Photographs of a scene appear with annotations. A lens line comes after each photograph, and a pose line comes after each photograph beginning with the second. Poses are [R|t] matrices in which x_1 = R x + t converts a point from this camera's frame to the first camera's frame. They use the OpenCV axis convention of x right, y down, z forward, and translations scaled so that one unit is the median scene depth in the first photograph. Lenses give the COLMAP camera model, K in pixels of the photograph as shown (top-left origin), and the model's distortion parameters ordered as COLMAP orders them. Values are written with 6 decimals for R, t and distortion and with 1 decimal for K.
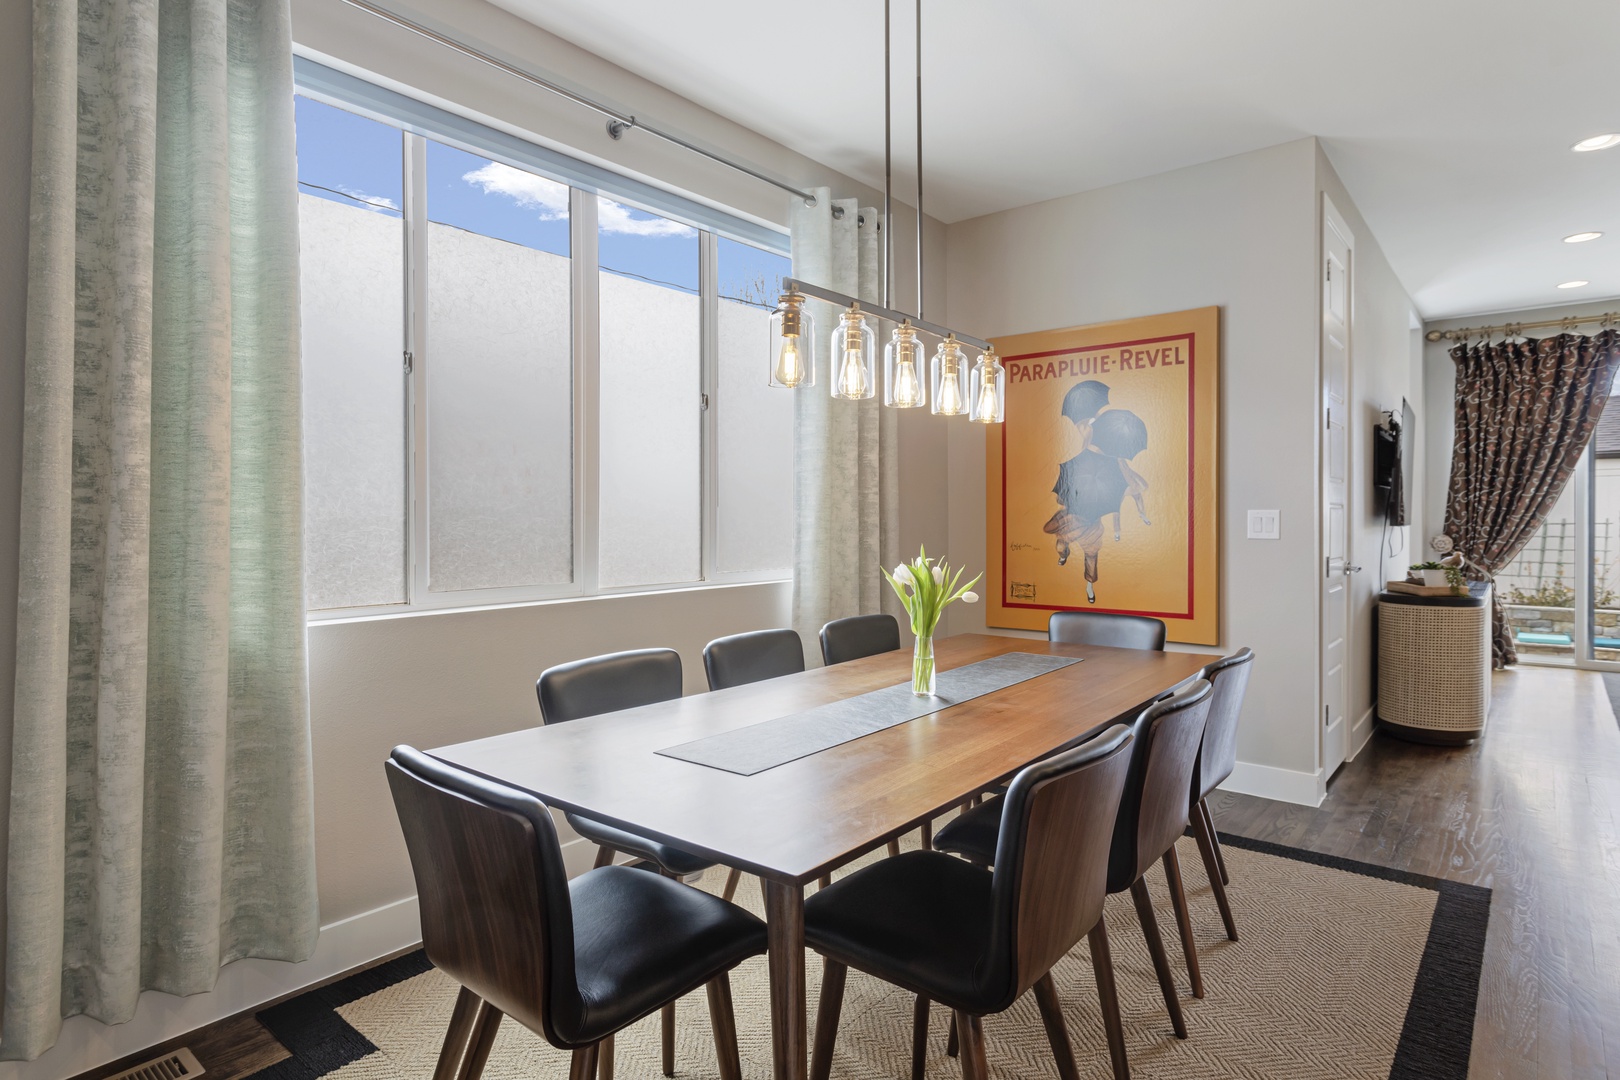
lens RADIAL K [[891.5, 0, 803.0], [0, 891.5, 526.6], [0, 0, 1]] dist [0.000148, 0.000236]
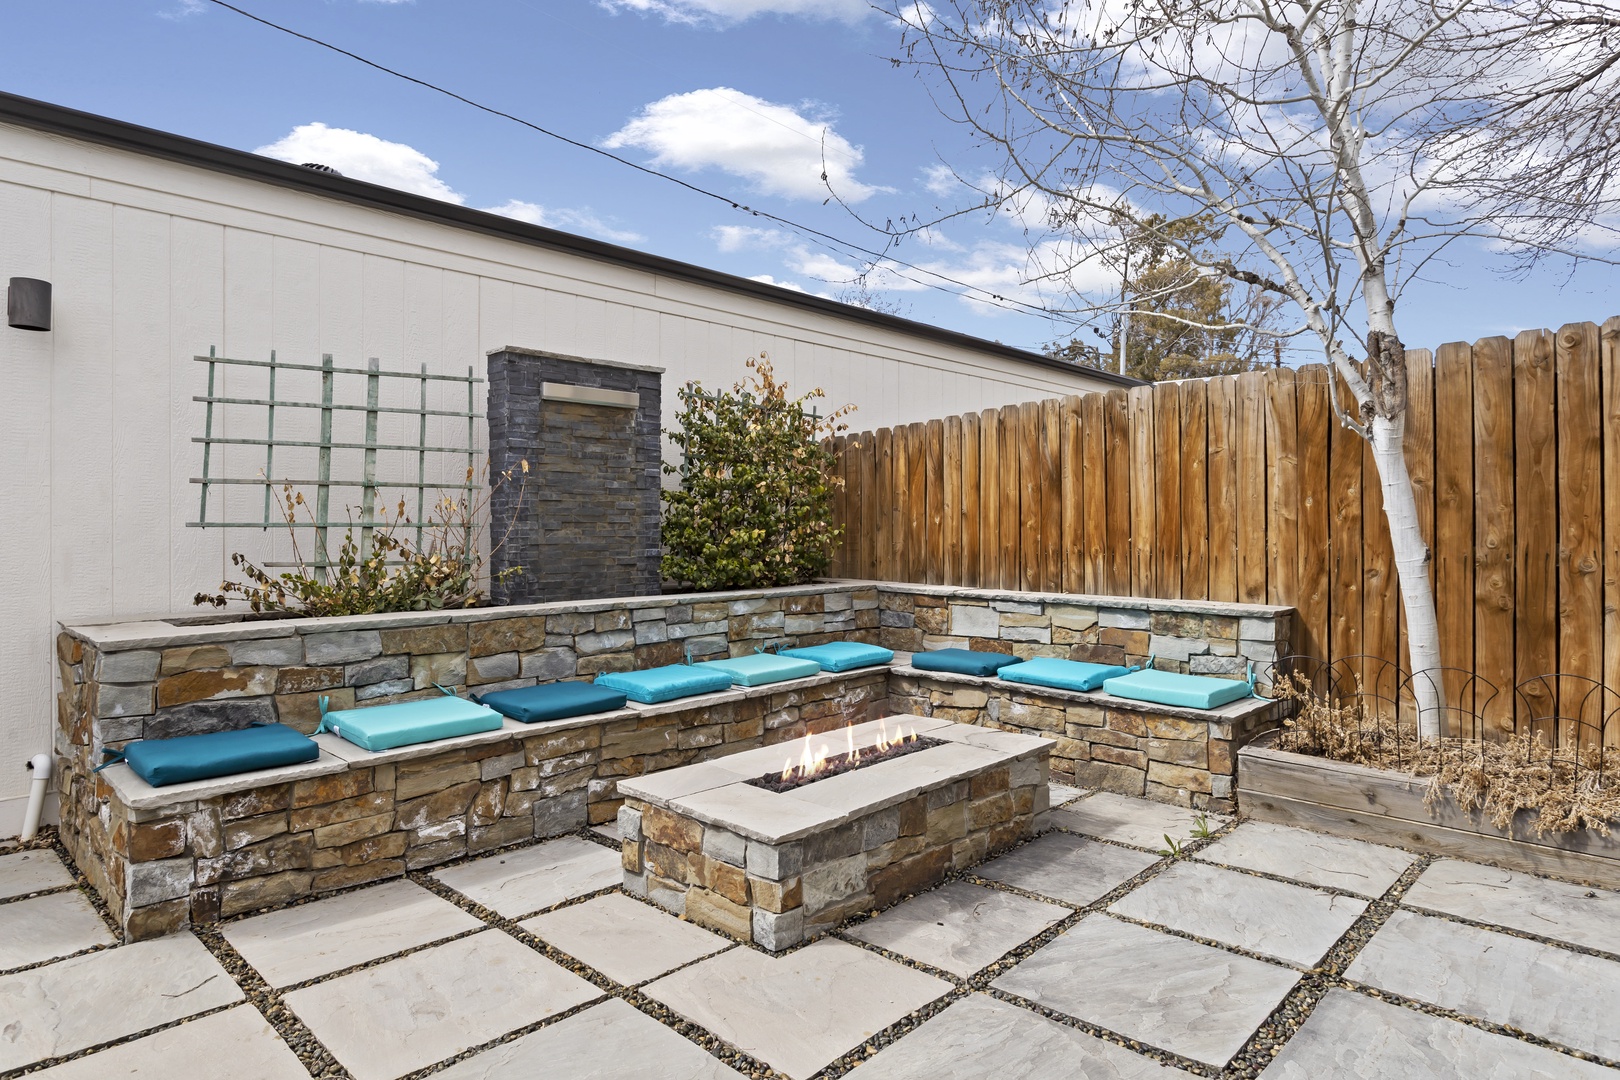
lens RADIAL K [[933.3, 0, 812.5], [0, 933.3, 518.4], [0, 0, 1]] dist [-0.005217, -0.000796]
pose [[0.087415, 0.008584, 0.996135, 0.879536], [0.005766, 0.999942, -0.009123, 0.101637], [-0.996155, 0.006542, 0.087360, 1.390473]]
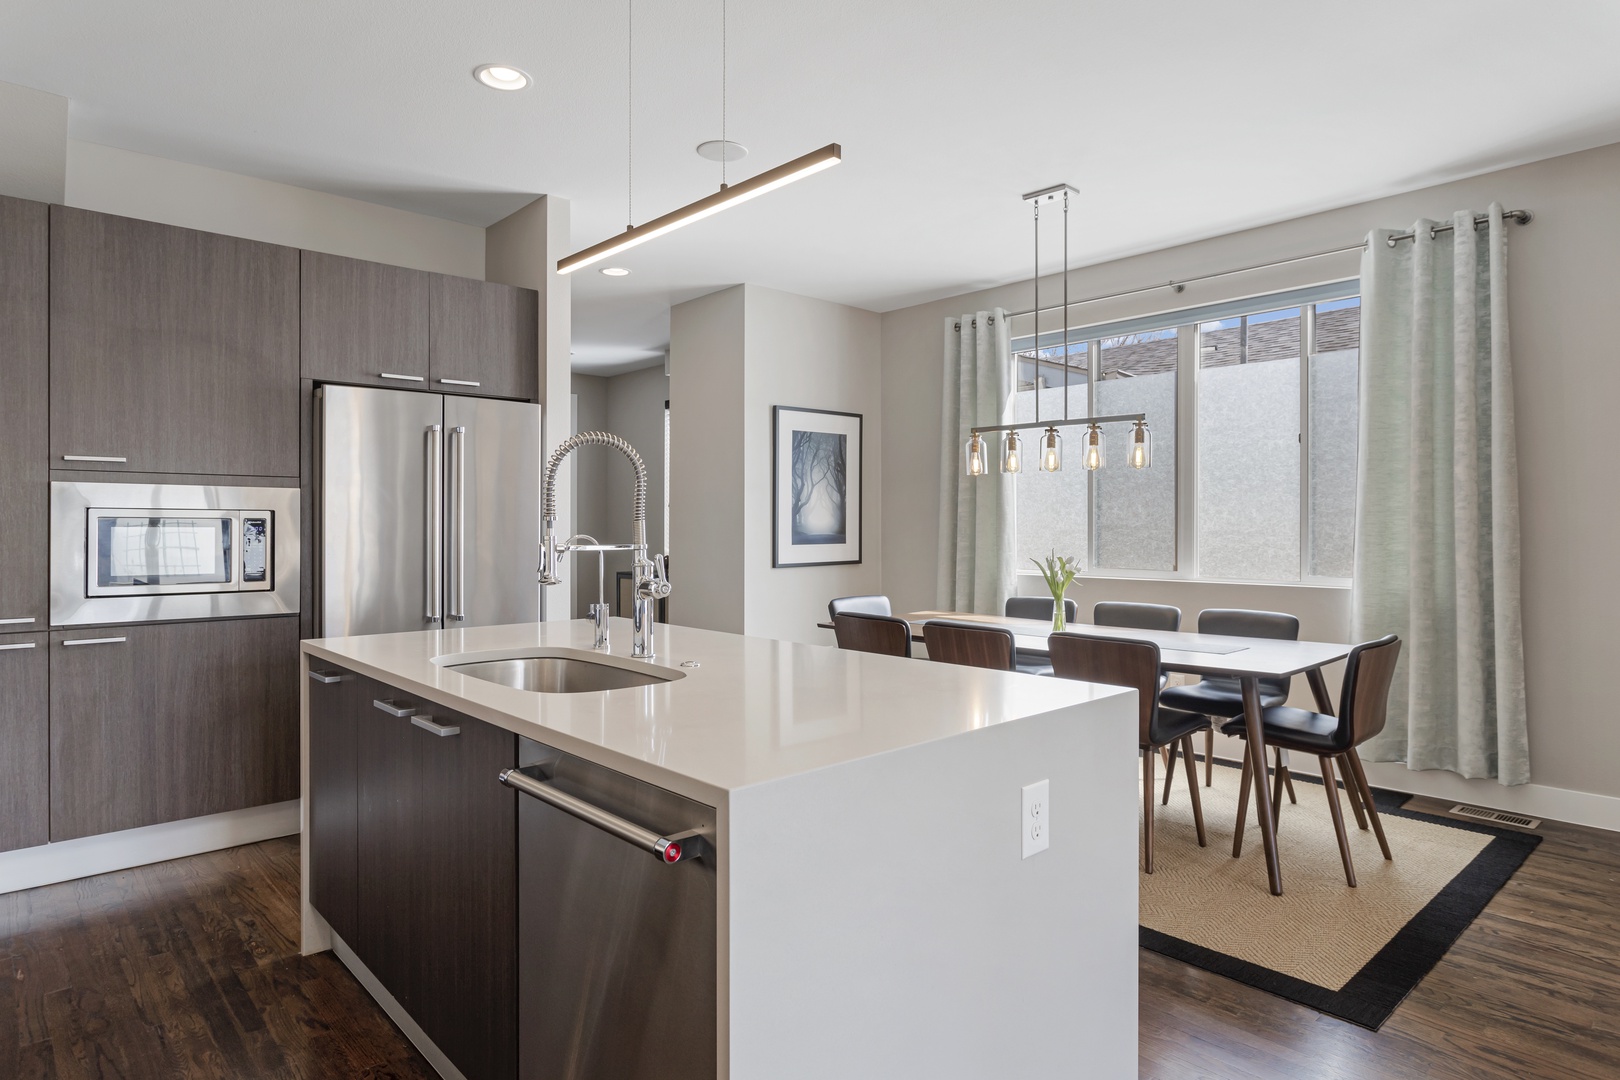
lens RADIAL K [[915.9, 0, 810.0], [0, 915.9, 540.0], [0, 0, 1]] dist [-0.003079, -0.000445]
pose [[-0.153391, 0.021100, -0.987940, 0.711087], [-0.008569, 0.999706, 0.022682, -0.011692], [0.988128, 0.011945, -0.153165, 0.280934]]
